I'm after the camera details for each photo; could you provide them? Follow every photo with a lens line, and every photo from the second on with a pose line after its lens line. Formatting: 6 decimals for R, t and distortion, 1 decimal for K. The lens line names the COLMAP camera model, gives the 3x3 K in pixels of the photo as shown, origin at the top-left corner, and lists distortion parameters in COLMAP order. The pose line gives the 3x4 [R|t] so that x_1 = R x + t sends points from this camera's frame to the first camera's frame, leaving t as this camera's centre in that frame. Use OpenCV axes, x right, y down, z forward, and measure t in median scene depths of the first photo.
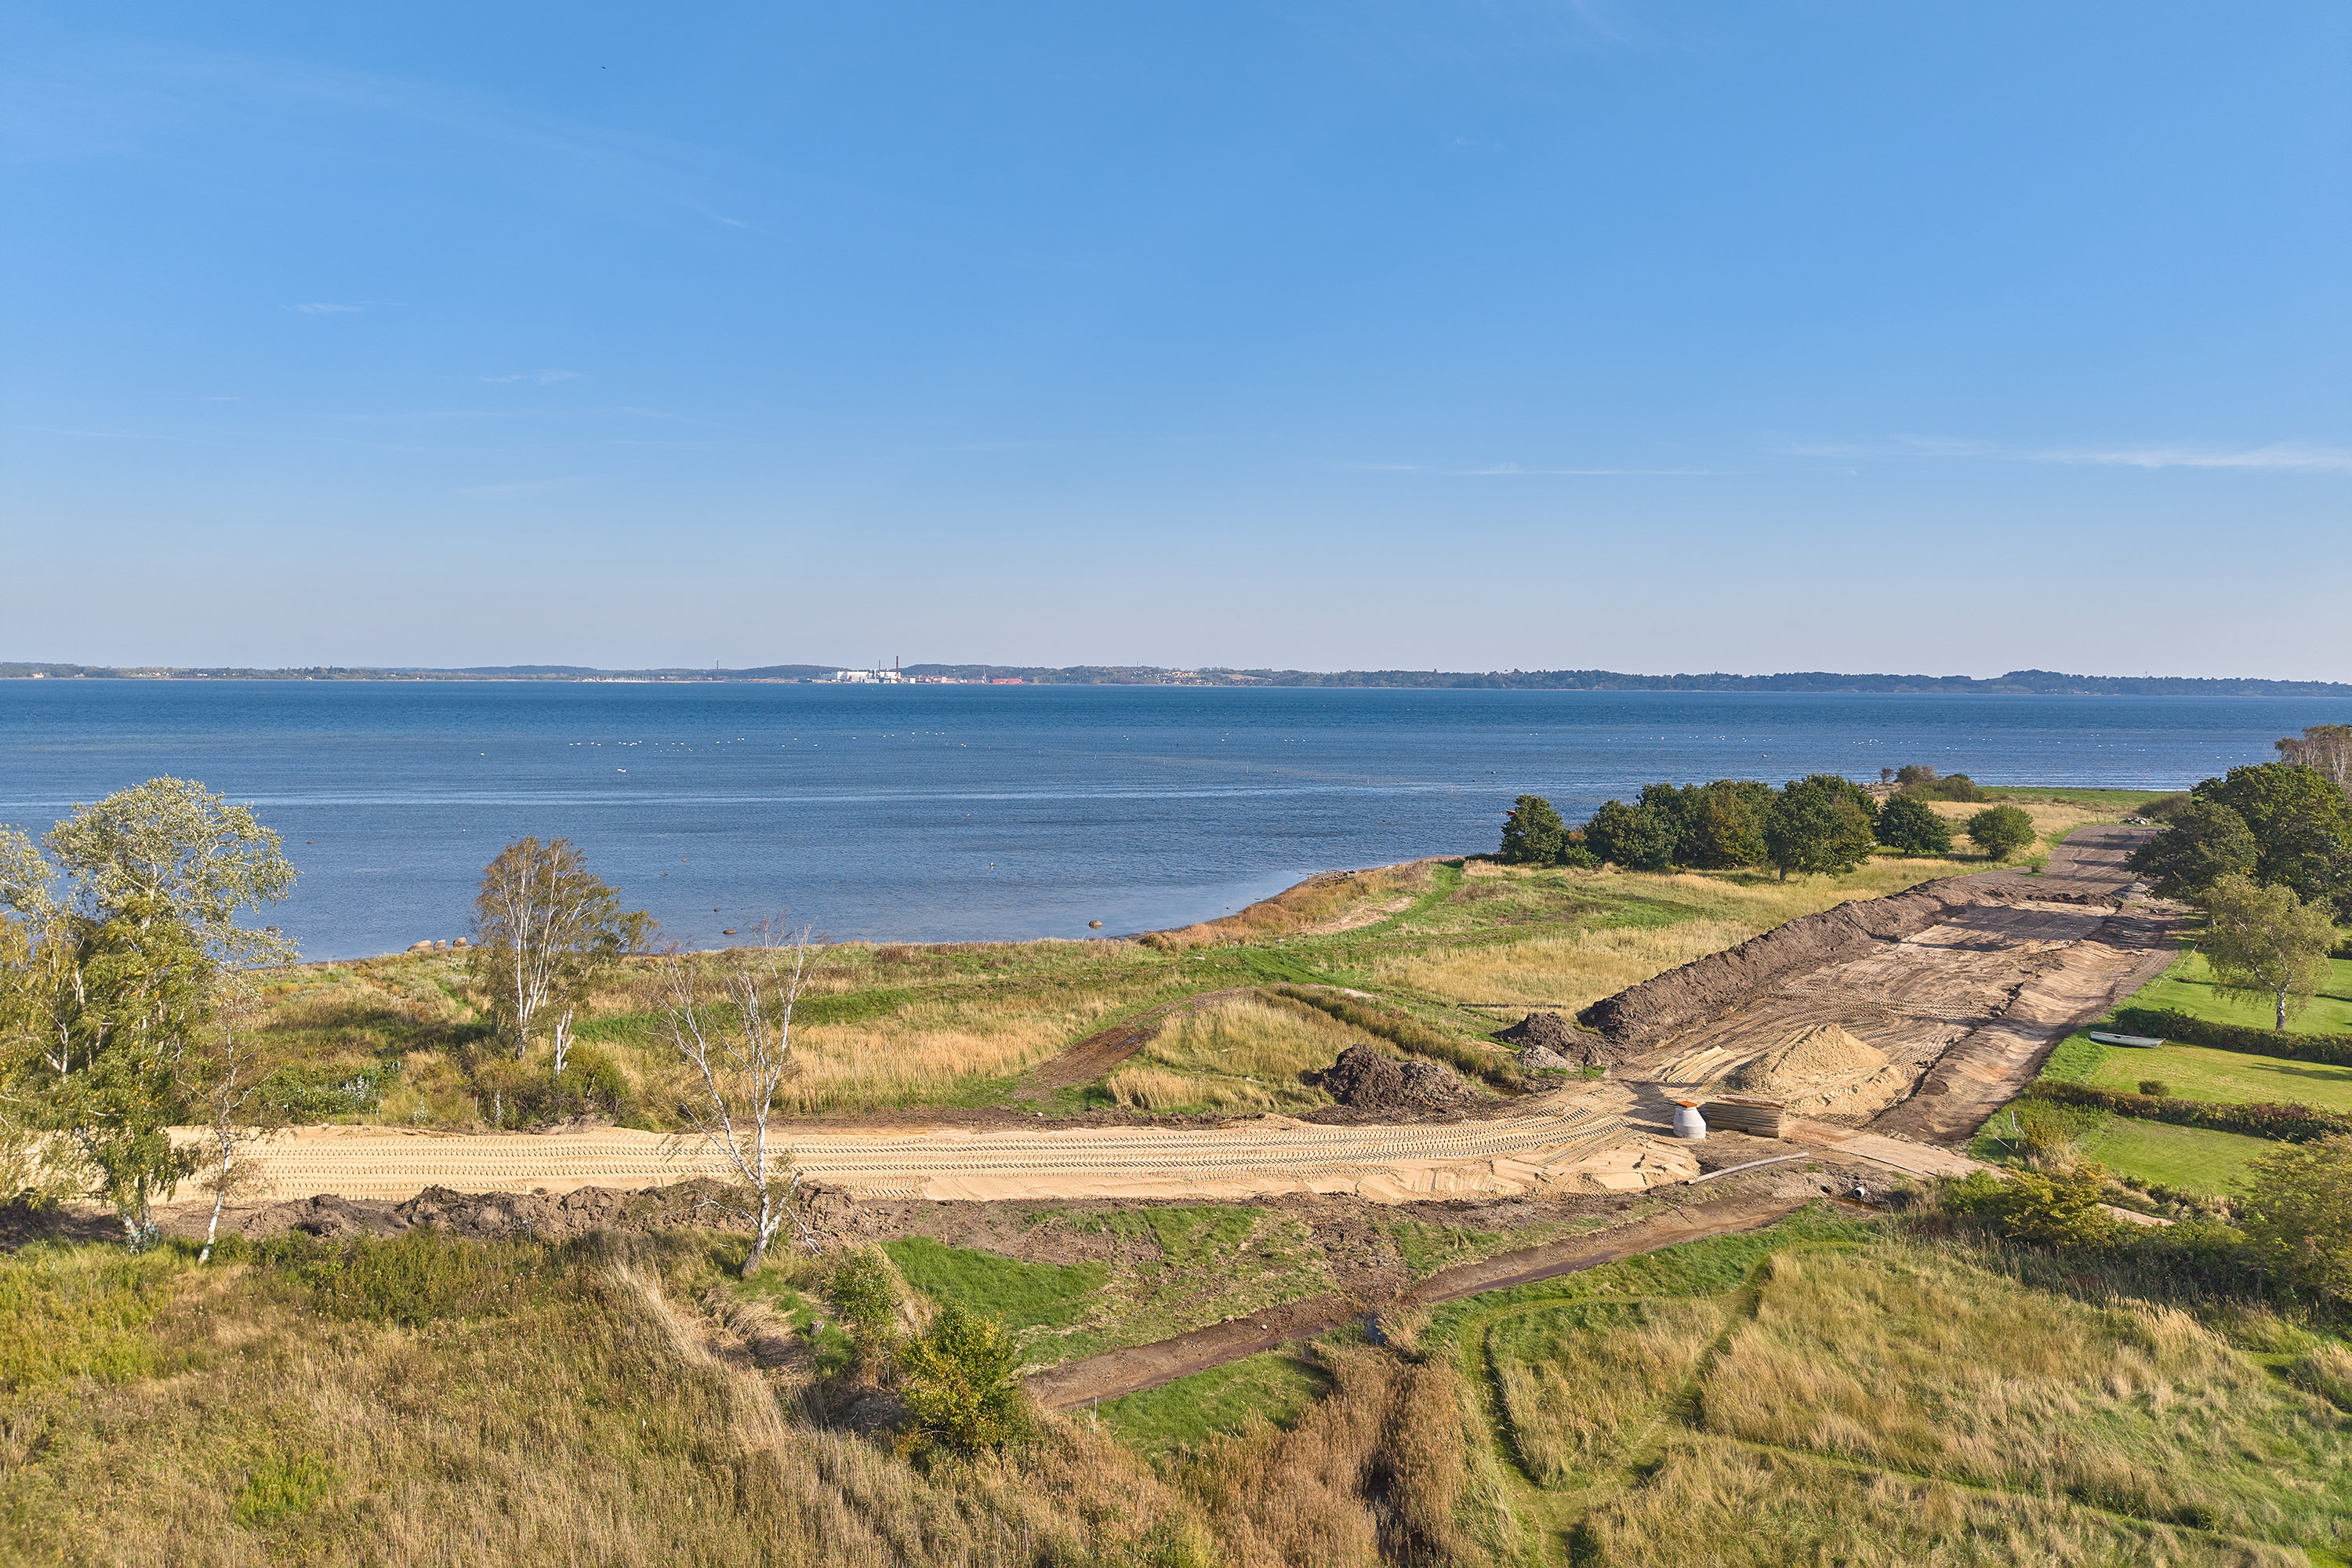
lens RADIAL K [[1582.0, 0, 1153.3], [0, 1582.0, 648.7], [0, 0, 1]] dist [0.010245, -0.005035]
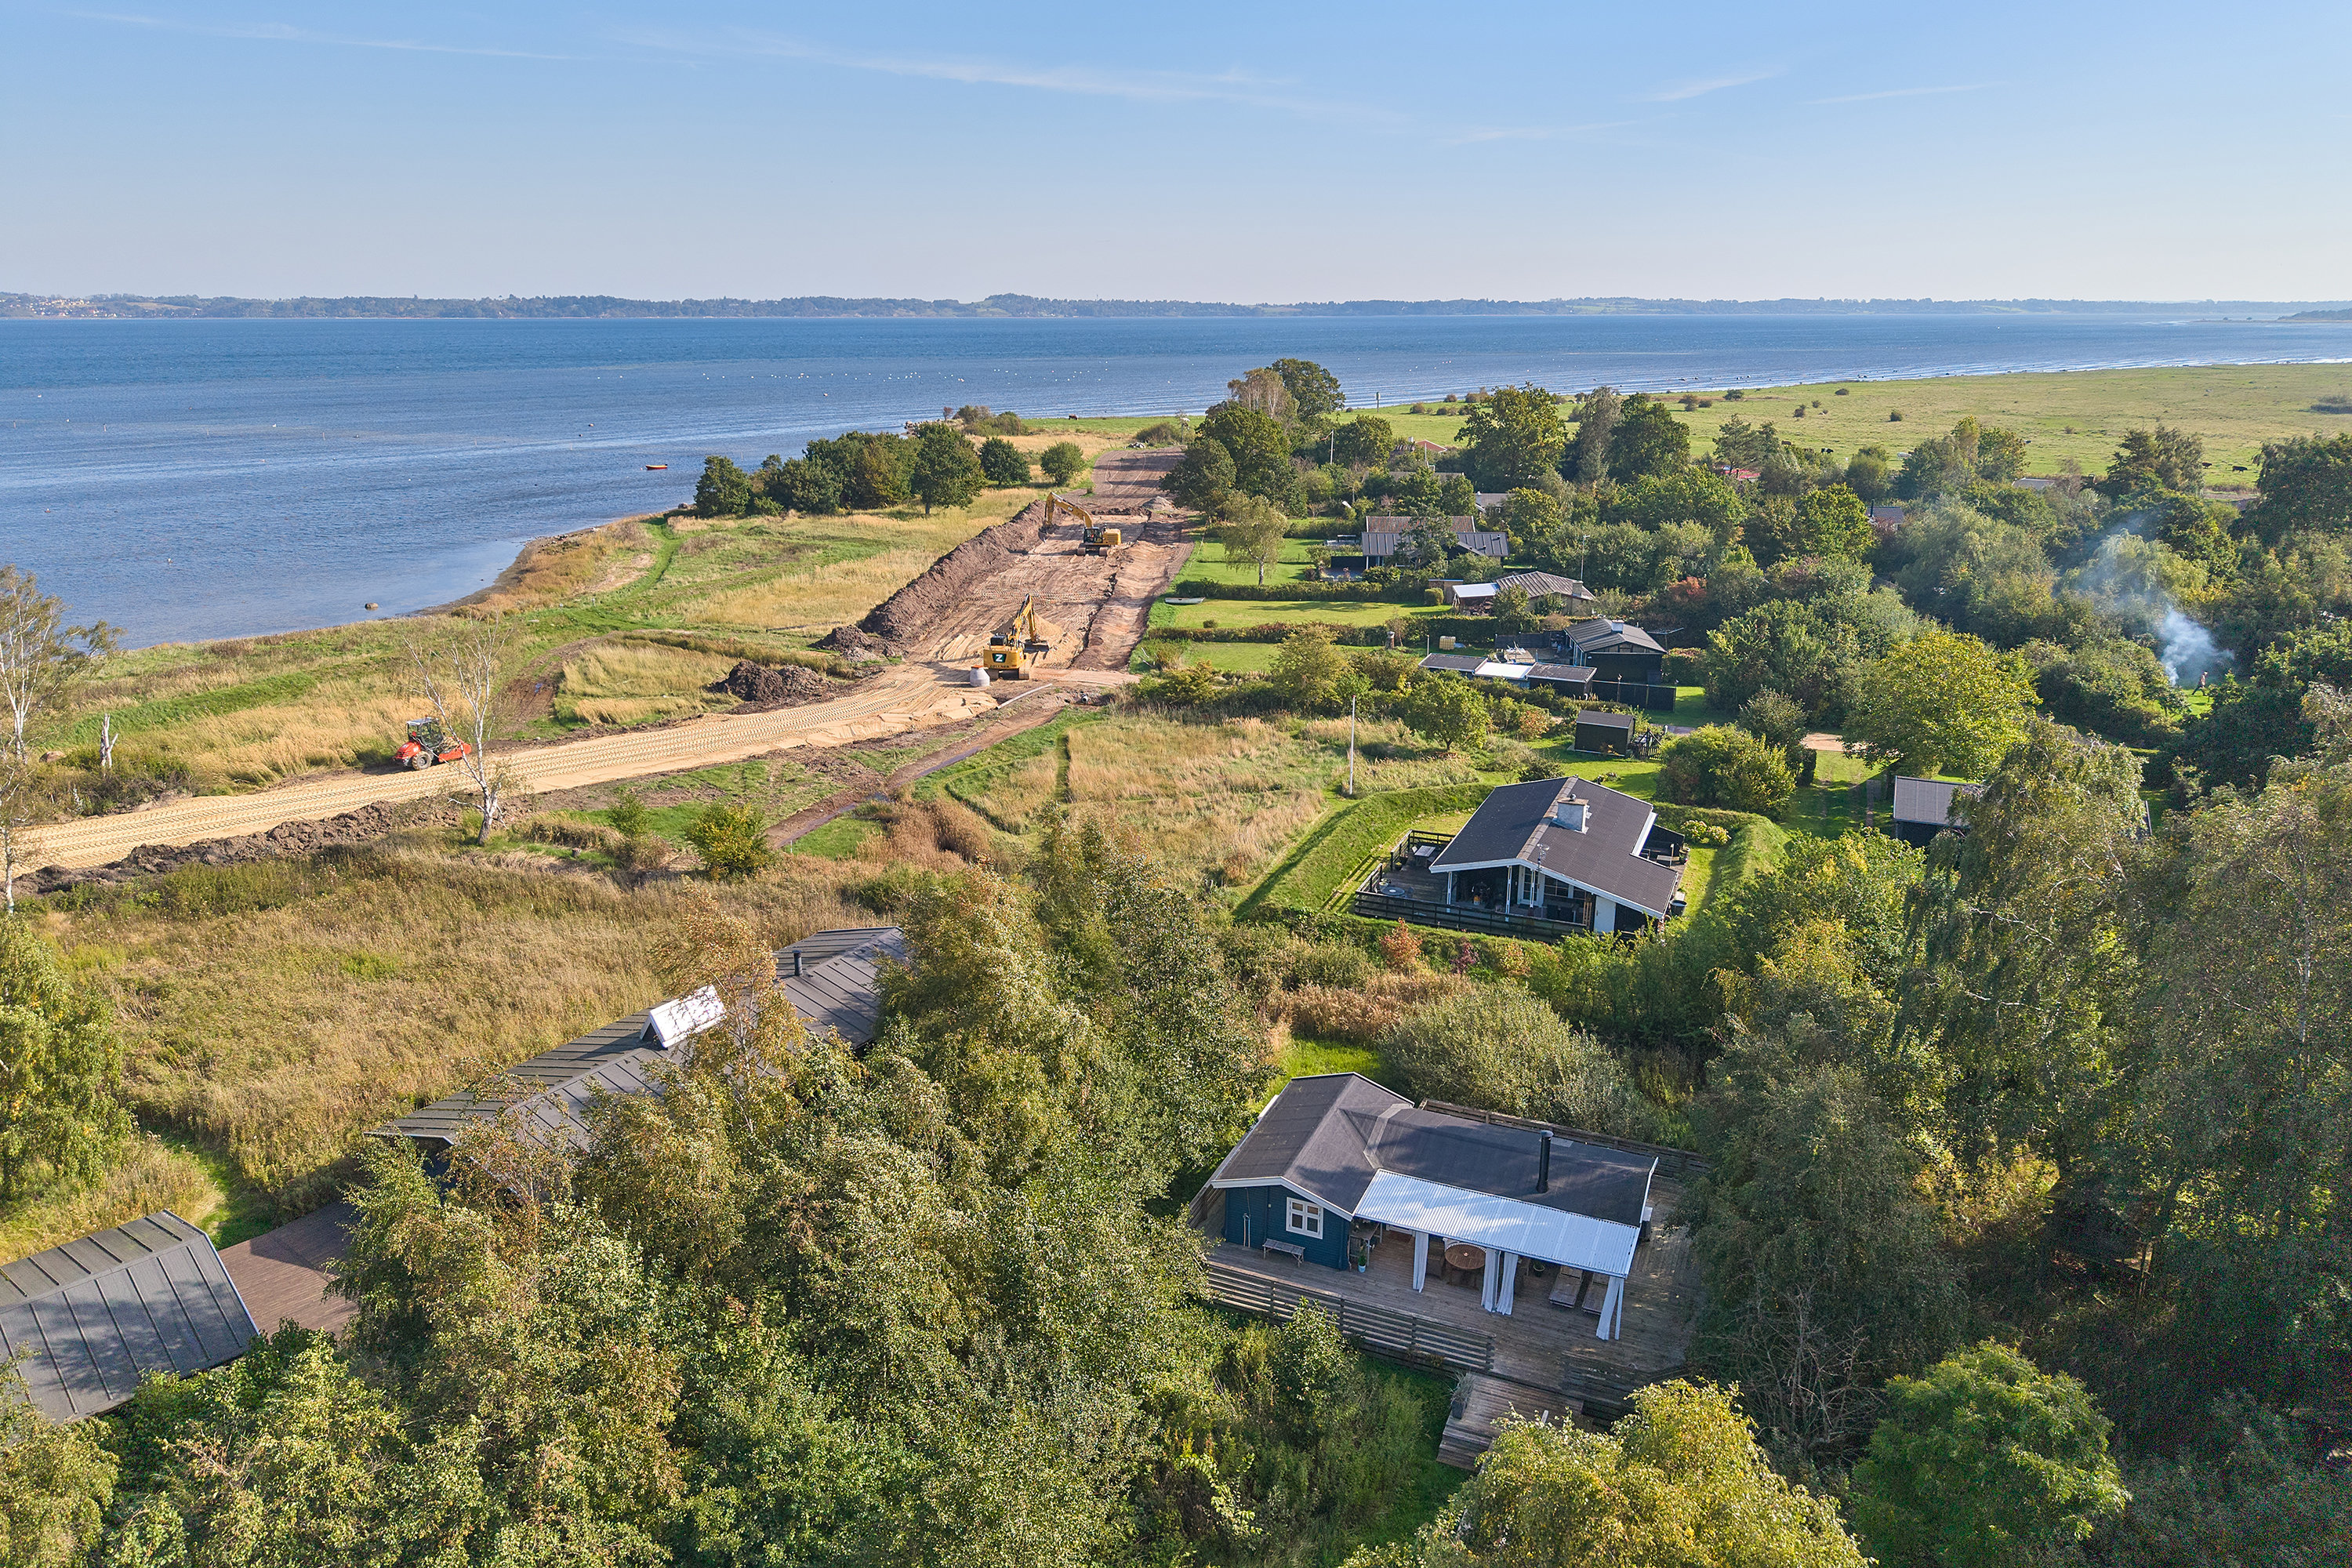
lens RADIAL K [[1619.8, 0, 1209.2], [0, 1619.8, 793.3], [0, 0, 1]] dist [0.034725, -0.056650]
pose [[0.809384, -0.173306, 0.561126, -0.200182], [-0.008537, 0.951893, 0.306310, -0.043802], [-0.587217, -0.252713, 0.768968, -0.201682]]
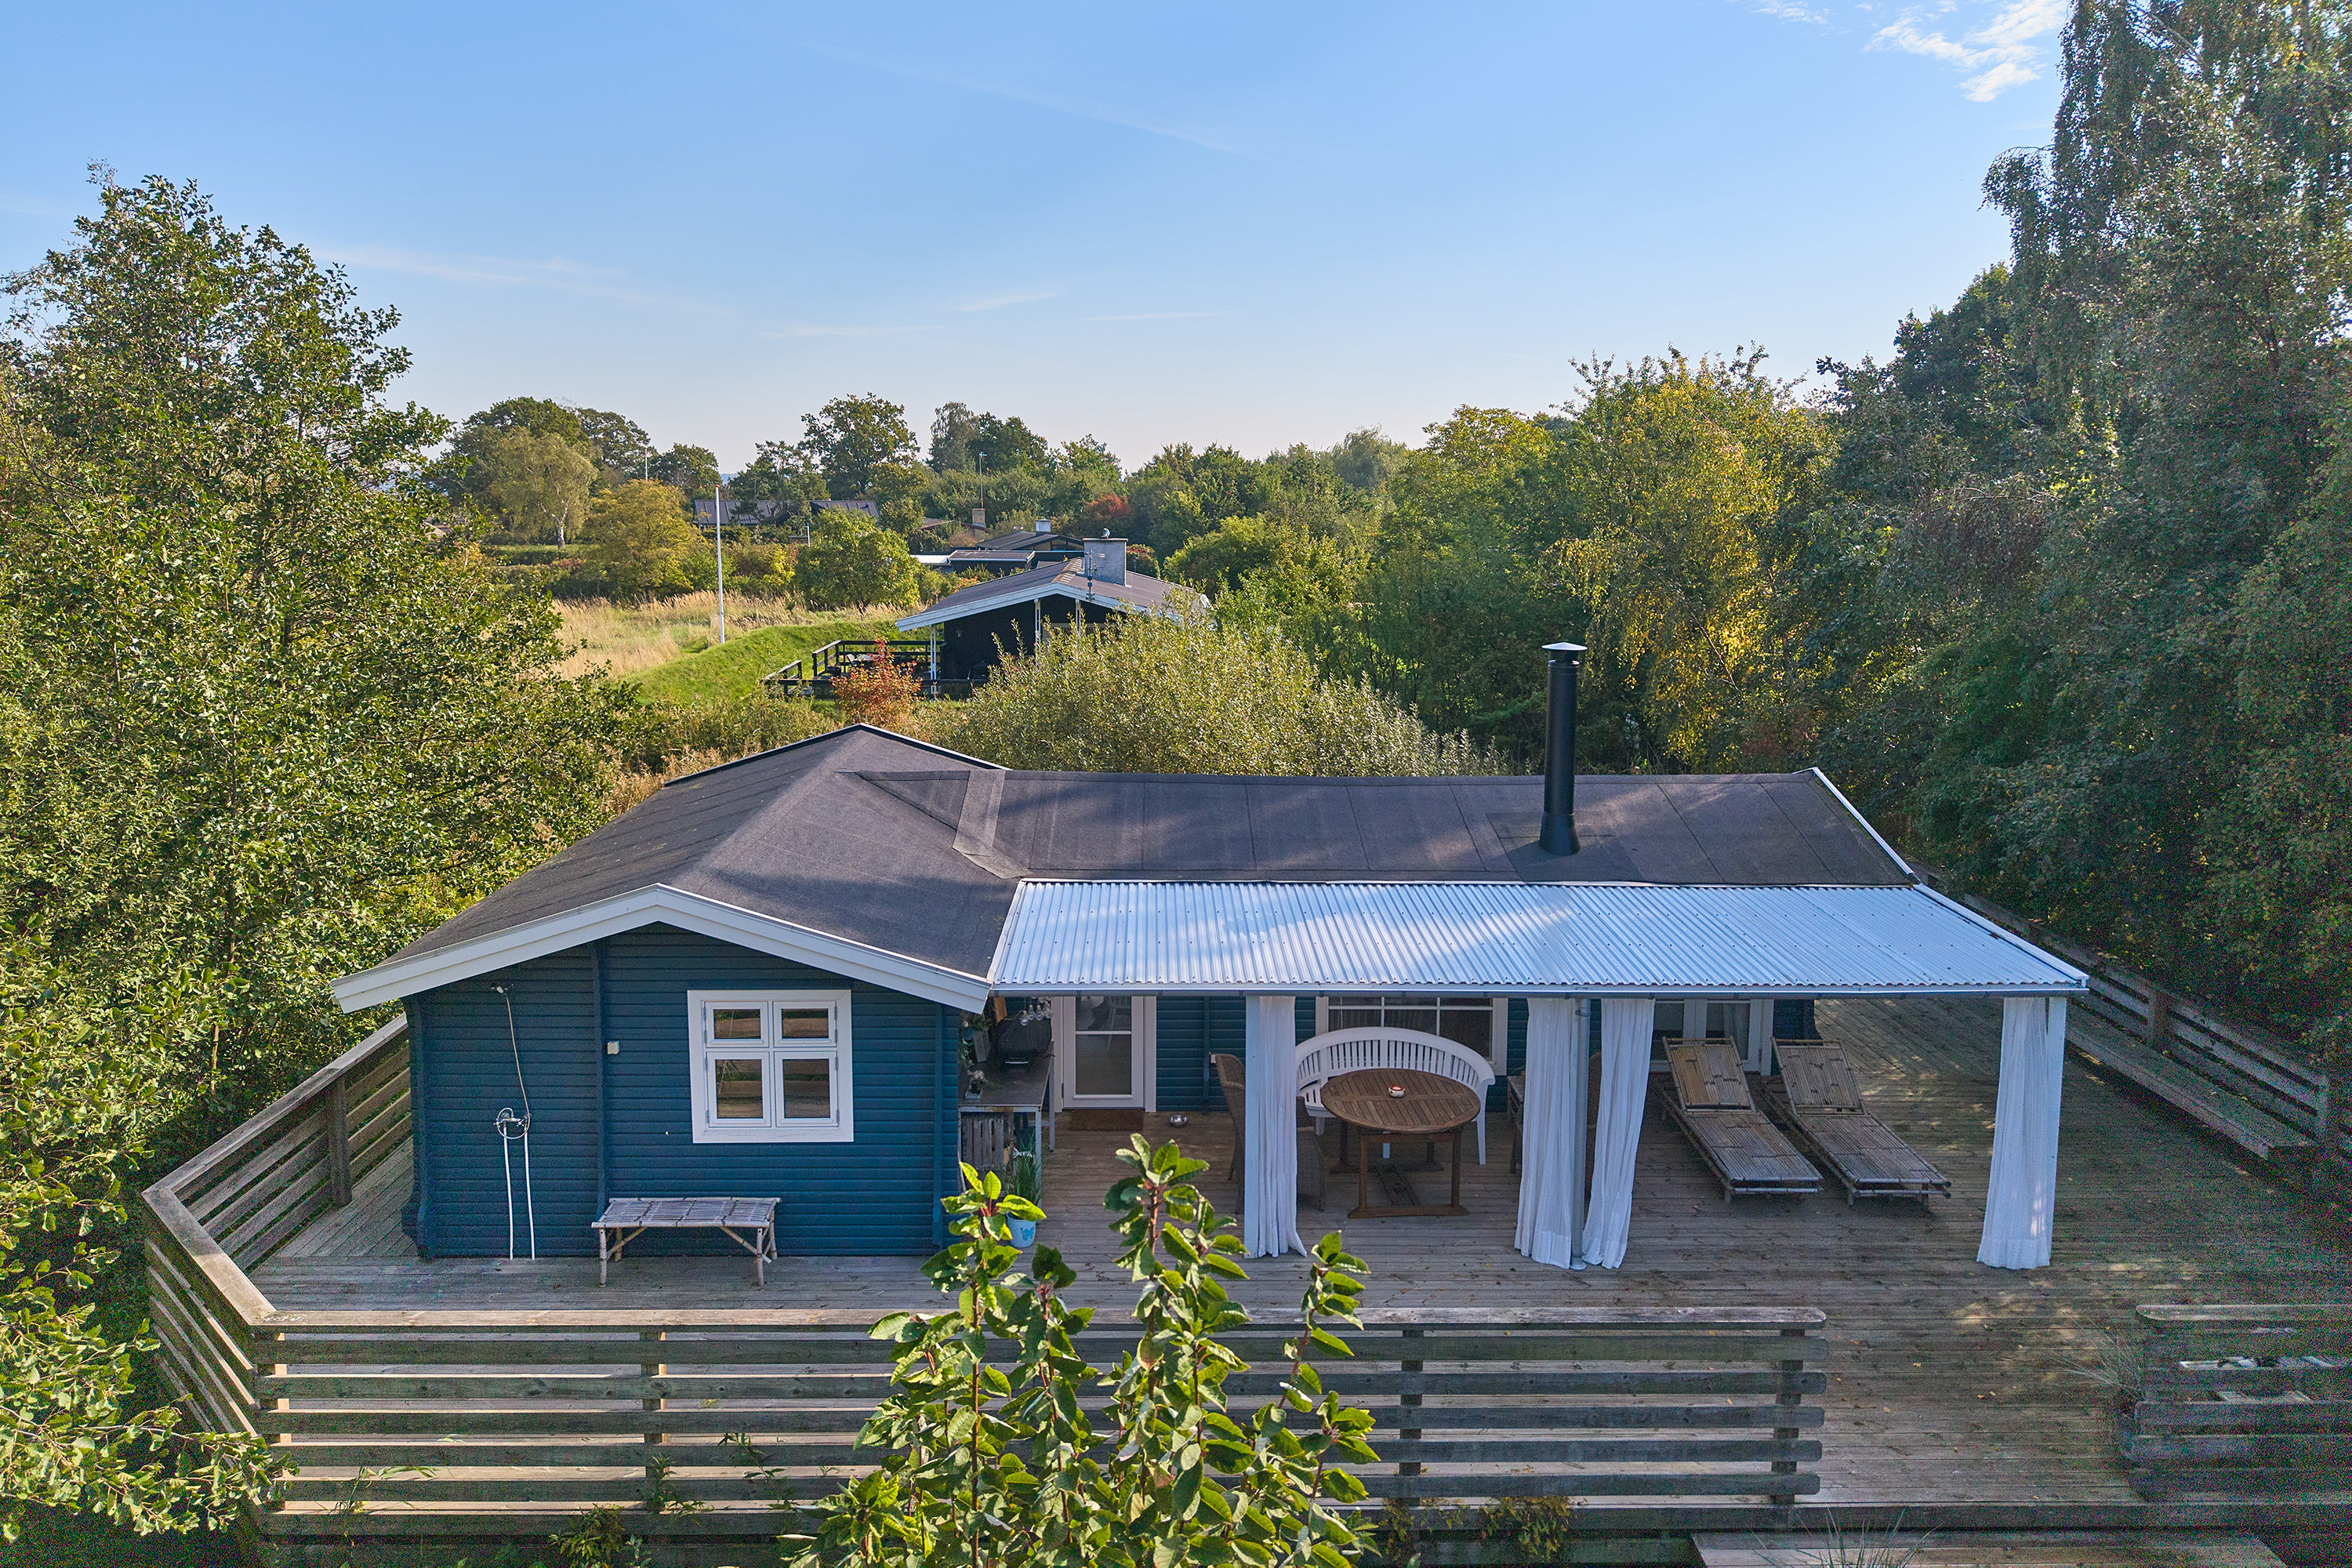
lens RADIAL K [[1587.1, 0, 1196.1], [0, 1587.1, 648.9], [0, 0, 1]] dist [0.058060, -0.061935]
pose [[0.509286, -0.101610, 0.854578, -0.074147], [-0.003580, 0.992747, 0.120171, 0.102960], [-0.860590, -0.064261, 0.505228, -0.044339]]
